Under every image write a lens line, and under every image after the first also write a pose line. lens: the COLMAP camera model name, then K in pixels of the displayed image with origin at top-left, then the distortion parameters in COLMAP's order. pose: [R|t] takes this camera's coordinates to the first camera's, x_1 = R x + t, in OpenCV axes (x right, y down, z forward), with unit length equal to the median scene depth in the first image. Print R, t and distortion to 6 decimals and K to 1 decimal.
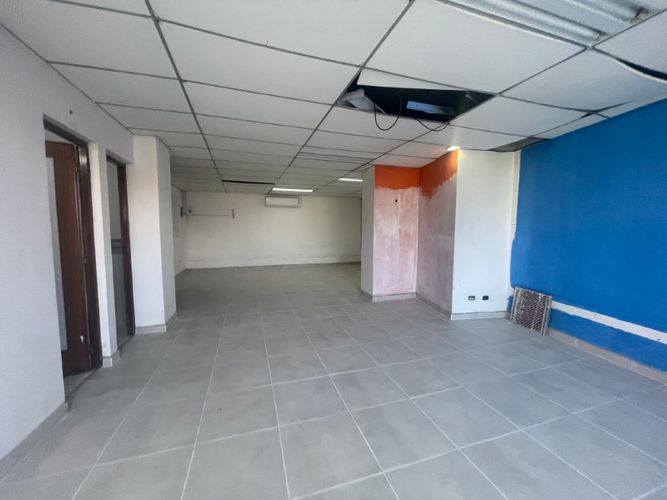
lens RADIAL K [[269.7, 0, 332.6], [0, 269.7, 249.3], [0, 0, 1]] dist [-0.002544, -0.000139]
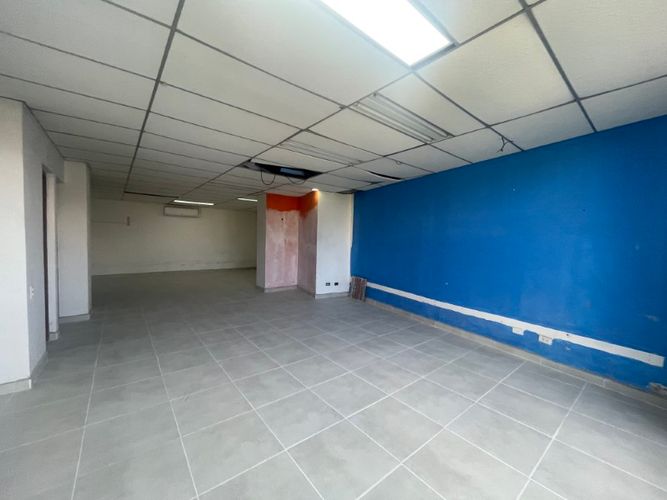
lens RADIAL K [[269.5, 0, 331.4], [0, 269.5, 250.4], [0, 0, 1]] dist [-0.000192, 0.000295]
pose [[0.935452, 0.004635, 0.353423, -0.017434], [0.006439, 0.999525, -0.030153, 0.025294], [-0.353395, 0.030482, 0.934978, -0.384745]]
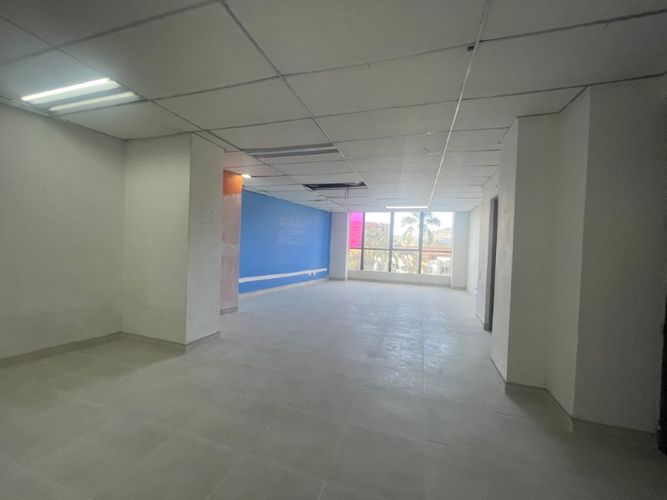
lens RADIAL K [[269.5, 0, 331.4], [0, 269.5, 250.4], [0, 0, 1]] dist [-0.000192, 0.000295]
pose [[-0.807944, -0.043140, 0.587679, -0.493437], [0.007071, 0.996535, 0.082873, -0.093039], [-0.589217, 0.071112, -0.804839, 1.373637]]
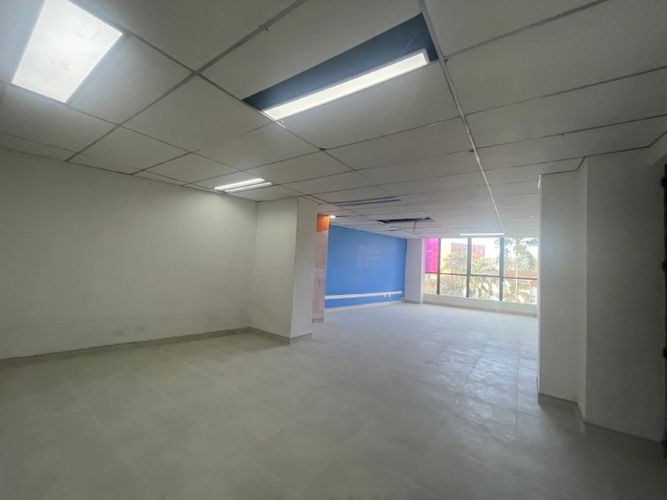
lens RADIAL K [[269.5, 0, 331.4], [0, 269.5, 250.4], [0, 0, 1]] dist [-0.000192, 0.000295]
pose [[-0.596203, 0.005770, 0.802813, -0.673615], [0.009540, 0.999954, -0.000103, -0.122354], [-0.802777, 0.007598, -0.596230, 1.510669]]
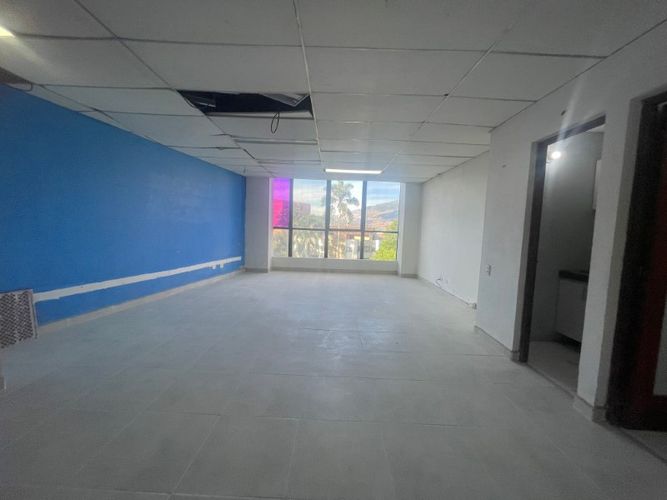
lens RADIAL K [[269.5, 0, 331.4], [0, 269.5, 250.4], [0, 0, 1]] dist [-0.000192, 0.000295]
pose [[-0.946277, -0.062258, 0.317307, -0.206974], [-0.012942, 0.987796, 0.155217, -0.054873], [-0.323098, 0.142772, -0.935534, 0.978934]]
